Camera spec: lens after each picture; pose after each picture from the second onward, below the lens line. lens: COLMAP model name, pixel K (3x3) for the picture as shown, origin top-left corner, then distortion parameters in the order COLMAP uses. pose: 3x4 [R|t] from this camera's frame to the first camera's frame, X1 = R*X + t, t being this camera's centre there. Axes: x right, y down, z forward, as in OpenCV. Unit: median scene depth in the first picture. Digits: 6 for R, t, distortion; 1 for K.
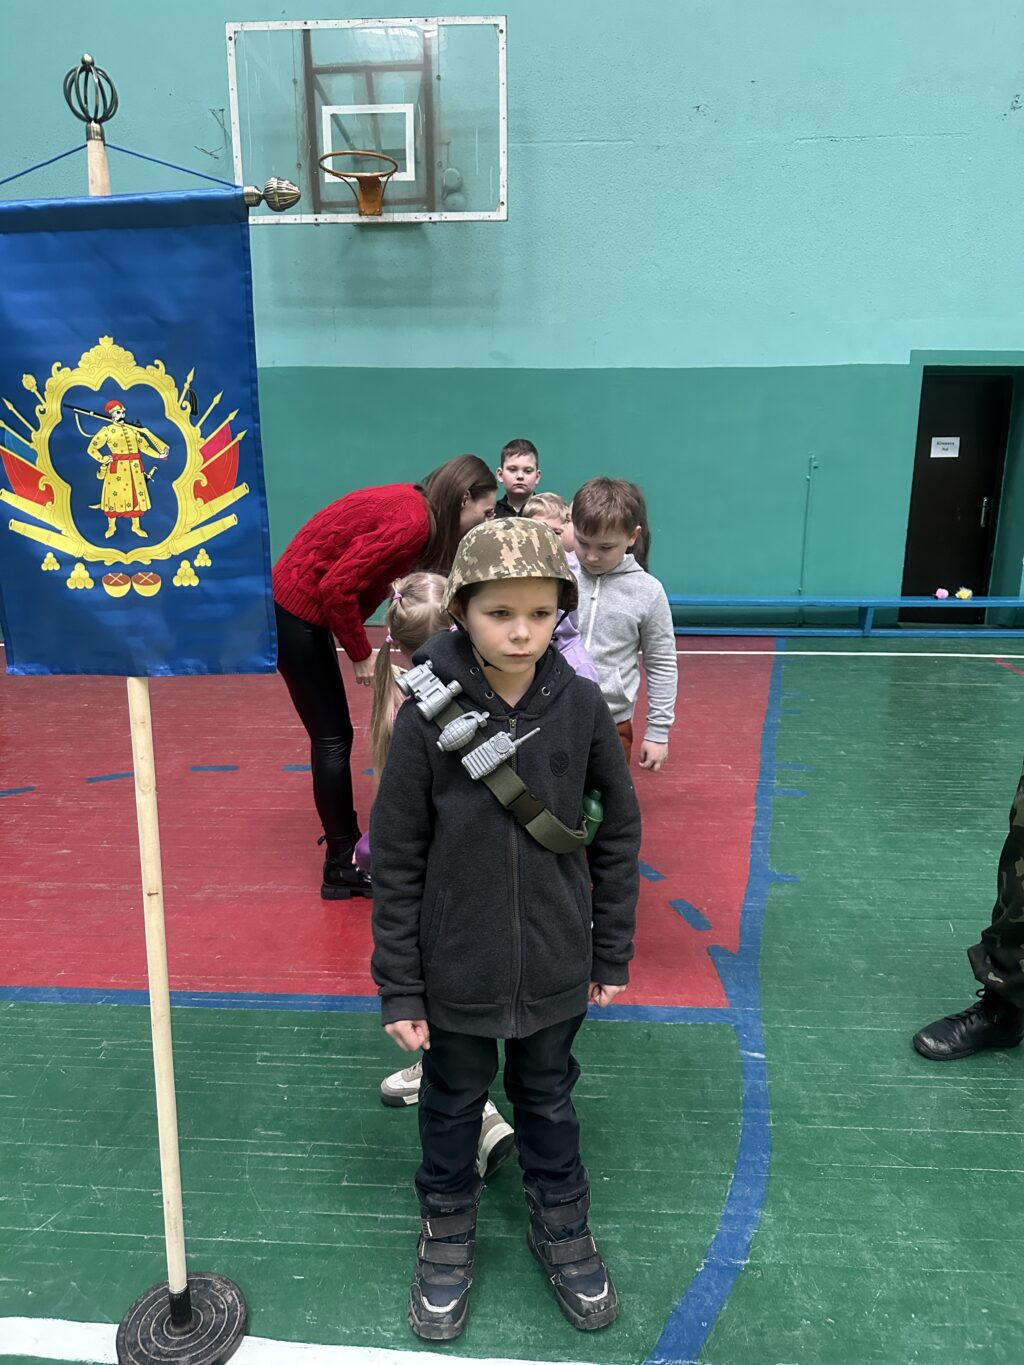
lens RADIAL K [[964.7, 0, 509.1], [0, 964.7, 678.5], [0, 0, 1]] dist [0.016835, -0.023901]
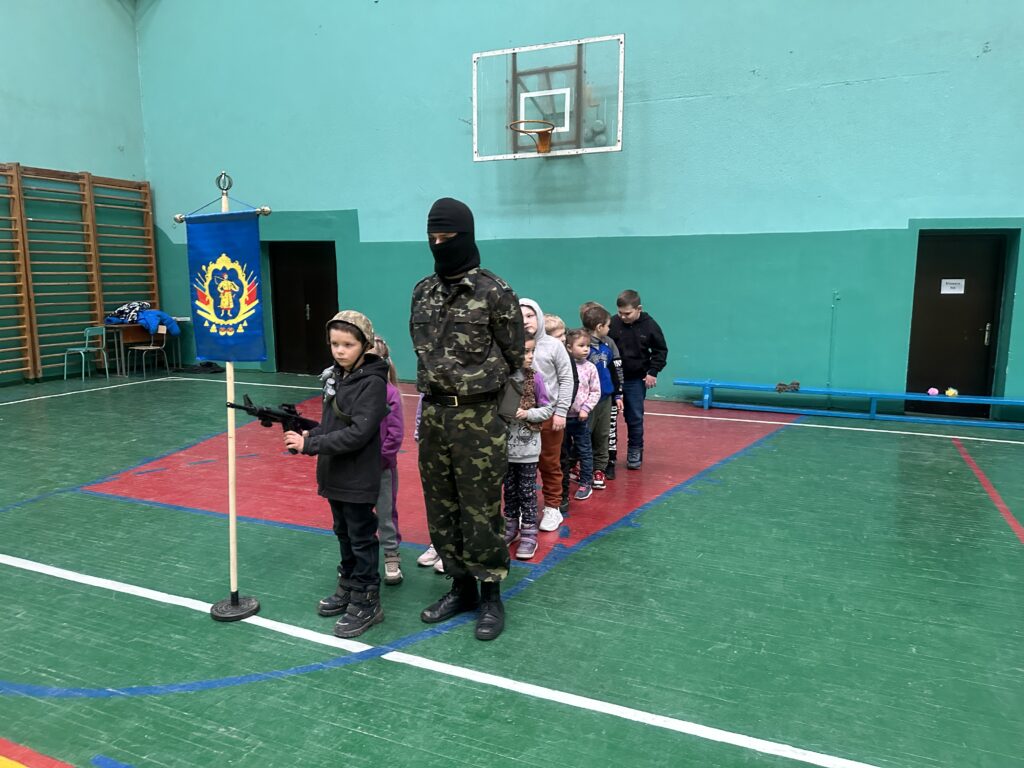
lens RADIAL K [[723.7, 0, 515.7], [0, 723.7, 390.2], [0, 0, 1]] dist [0.016835, -0.023901]
pose [[0.940875, 0.049392, -0.335133, 0.265918], [-0.079504, 0.993877, -0.076727, 0.040784], [0.329291, 0.098835, 0.939042, -0.179592]]
